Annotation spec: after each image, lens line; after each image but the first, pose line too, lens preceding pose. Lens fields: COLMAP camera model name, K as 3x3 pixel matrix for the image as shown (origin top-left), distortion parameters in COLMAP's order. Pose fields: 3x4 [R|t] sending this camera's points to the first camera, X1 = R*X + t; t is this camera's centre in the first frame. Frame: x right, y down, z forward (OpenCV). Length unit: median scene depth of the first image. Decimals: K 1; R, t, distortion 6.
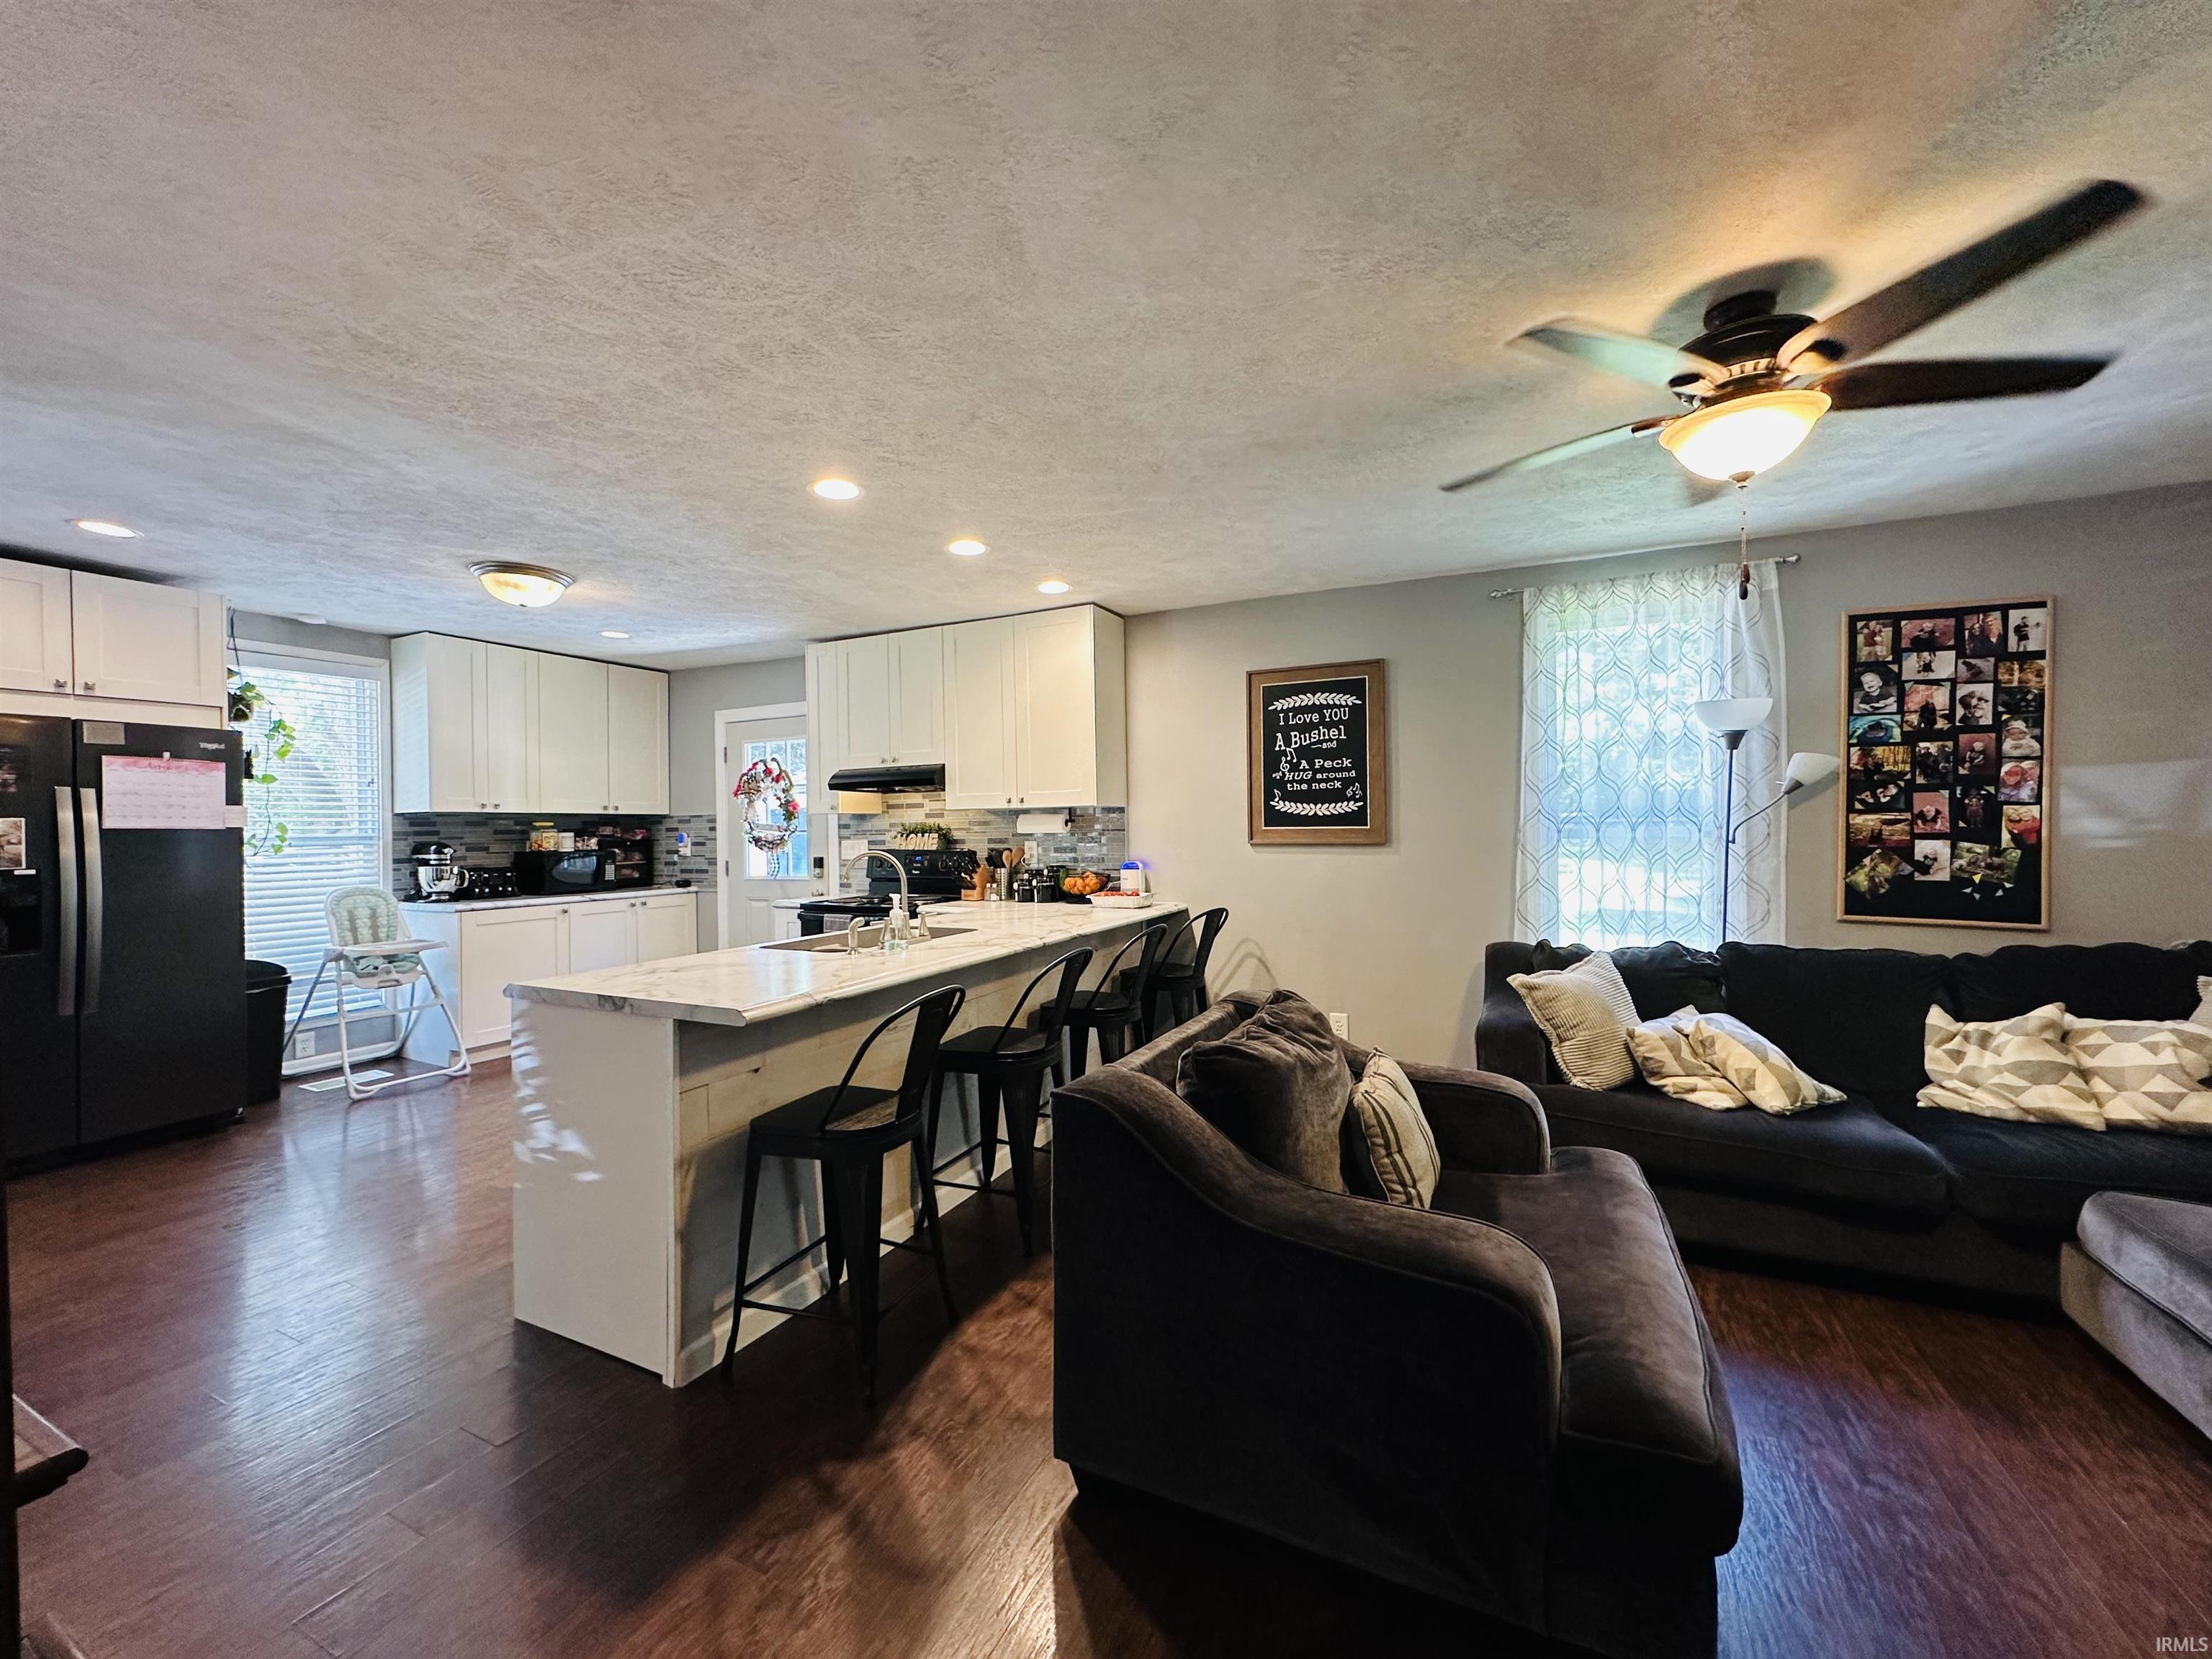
lens RADIAL K [[879.4, 0, 1106.6], [0, 879.4, 827.1], [0, 0, 1]] dist [-0.005672, 0.001160]
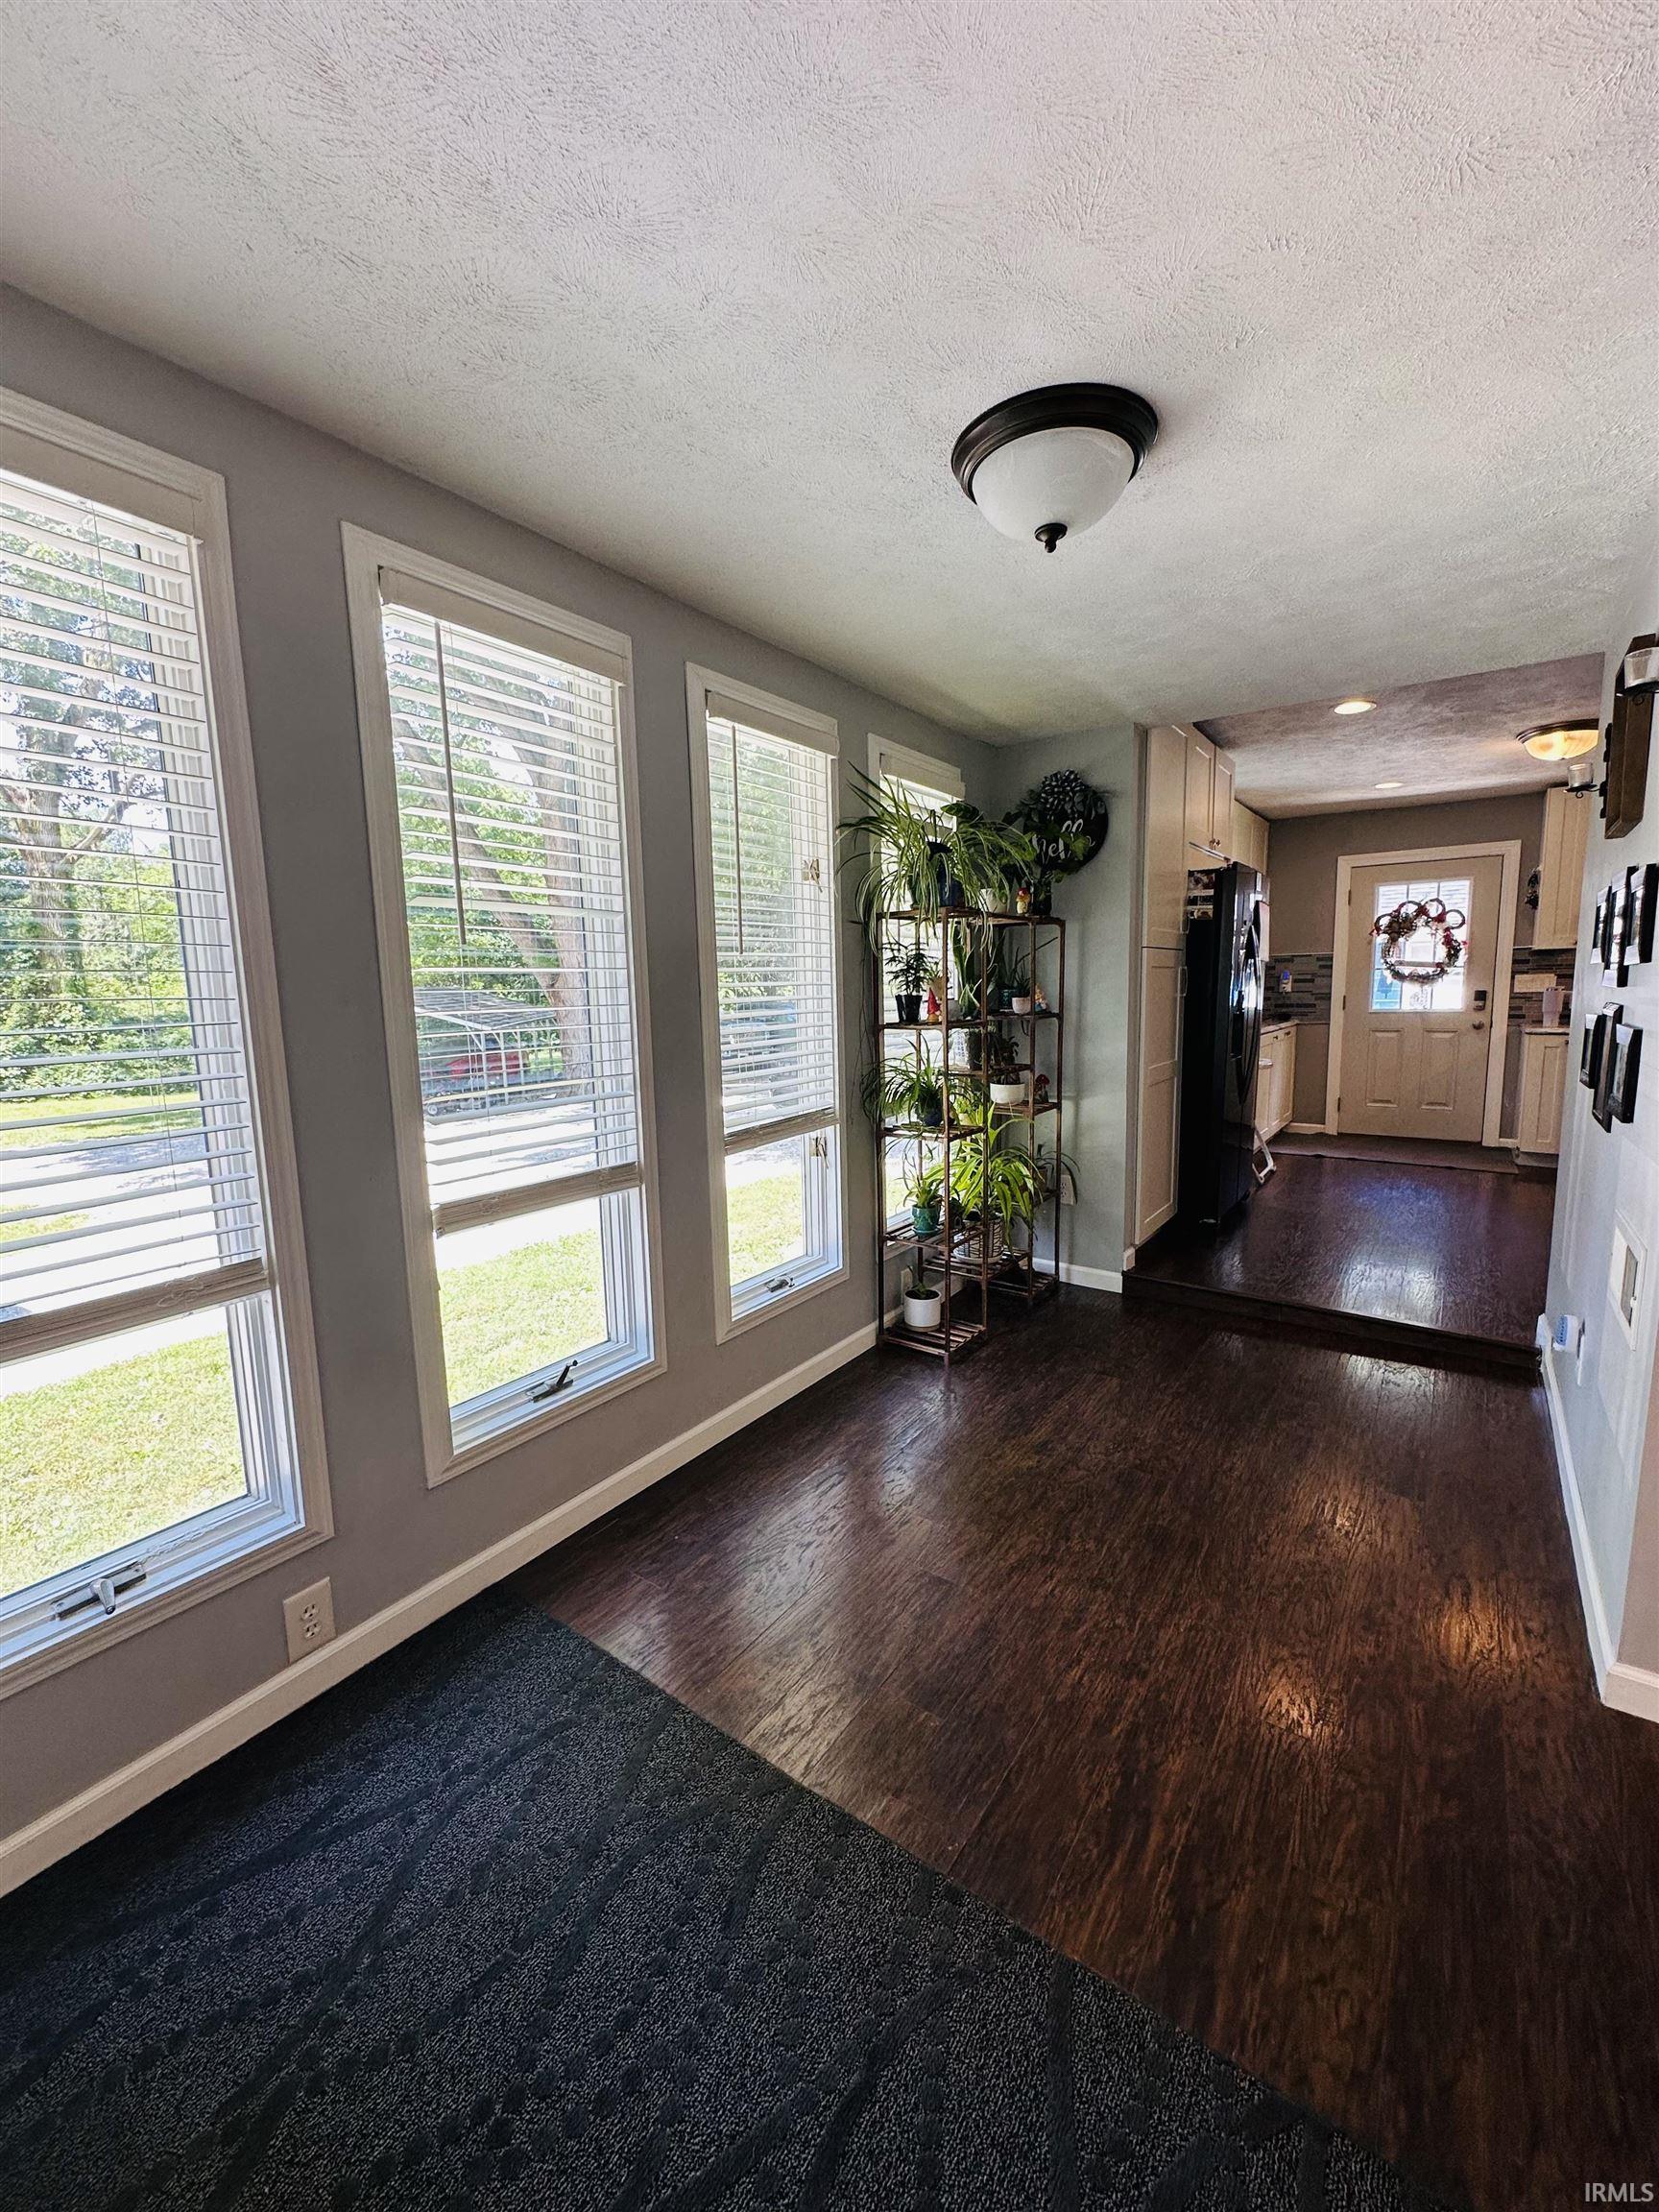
lens RADIAL K [[879.4, 0, 833.8], [0, 879.4, 1105.6], [0, 0, 1]] dist [-0.005672, 0.001160]
pose [[0.986202, 0.014853, -0.164881, -1.296770], [0.008035, 0.990499, 0.137286, 0.026991], [0.165353, -0.136717, 0.976712, -0.299010]]
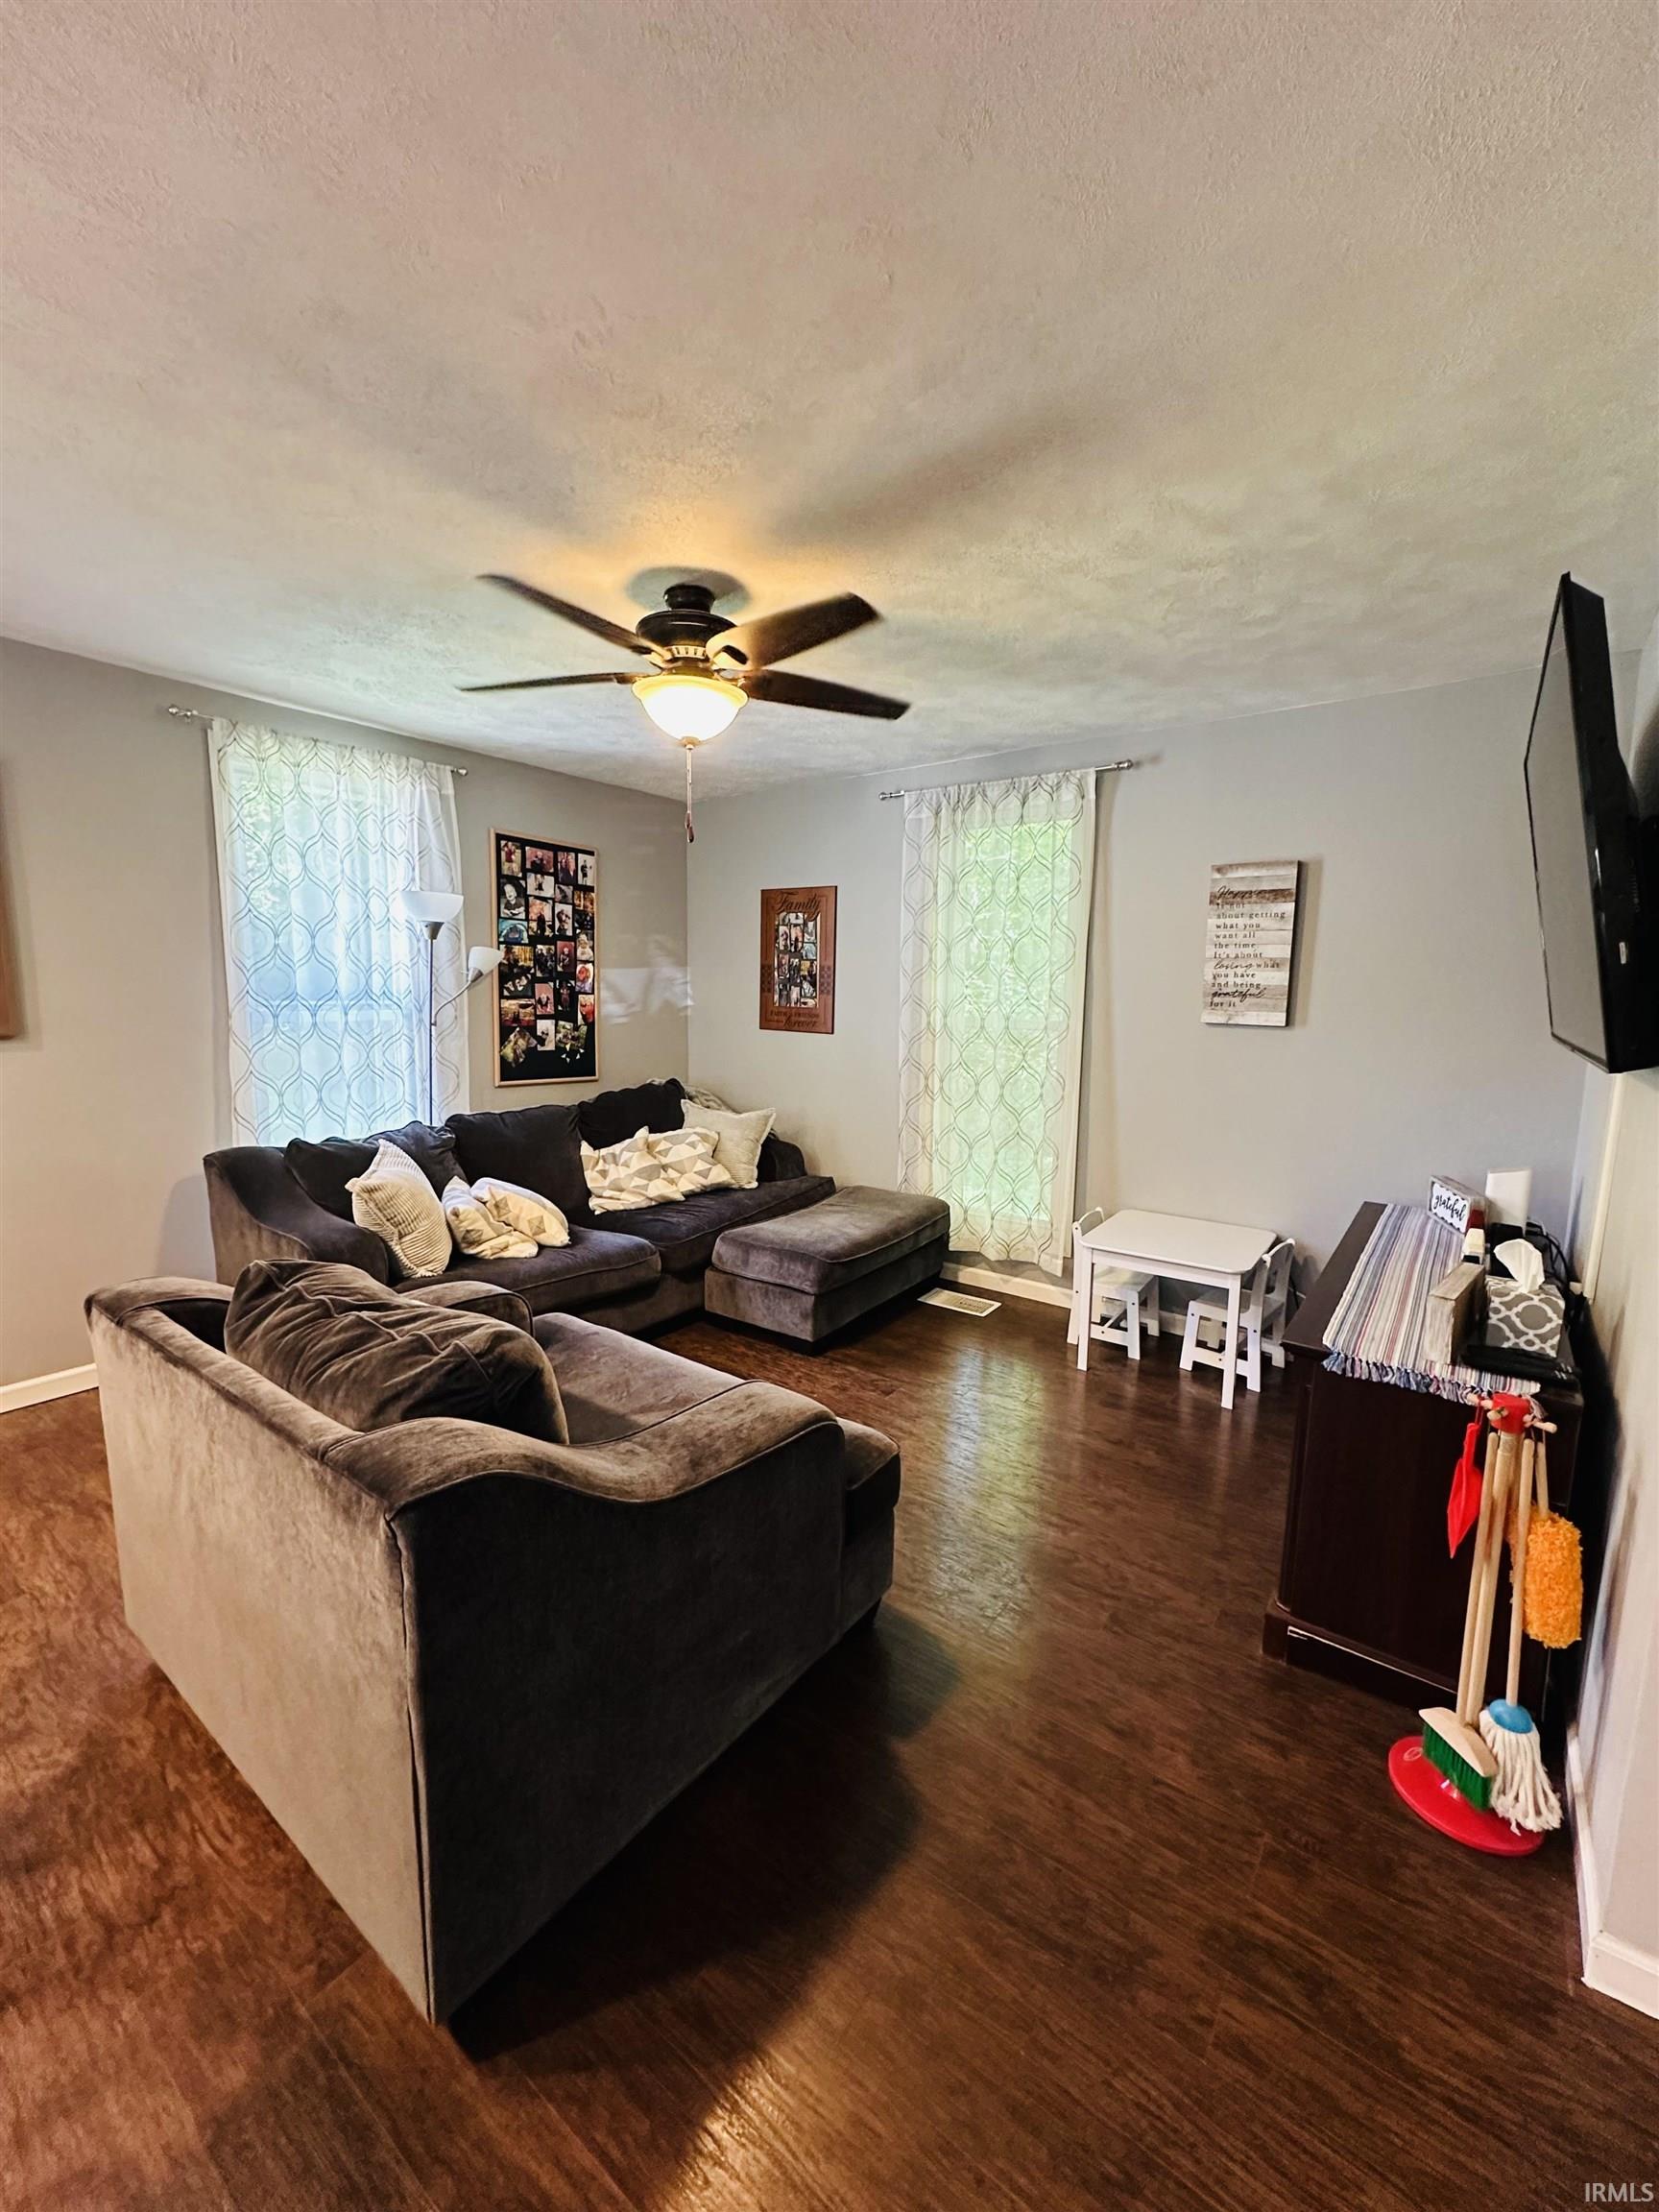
lens RADIAL K [[879.4, 0, 834.2], [0, 879.4, 1105.3], [0, 0, 1]] dist [-0.005672, 0.001160]
pose [[0.183706, -0.115281, 0.976198, -0.234723], [-0.011254, 0.992788, 0.119358, -0.016481], [-0.982917, -0.032913, 0.181083, 0.257467]]
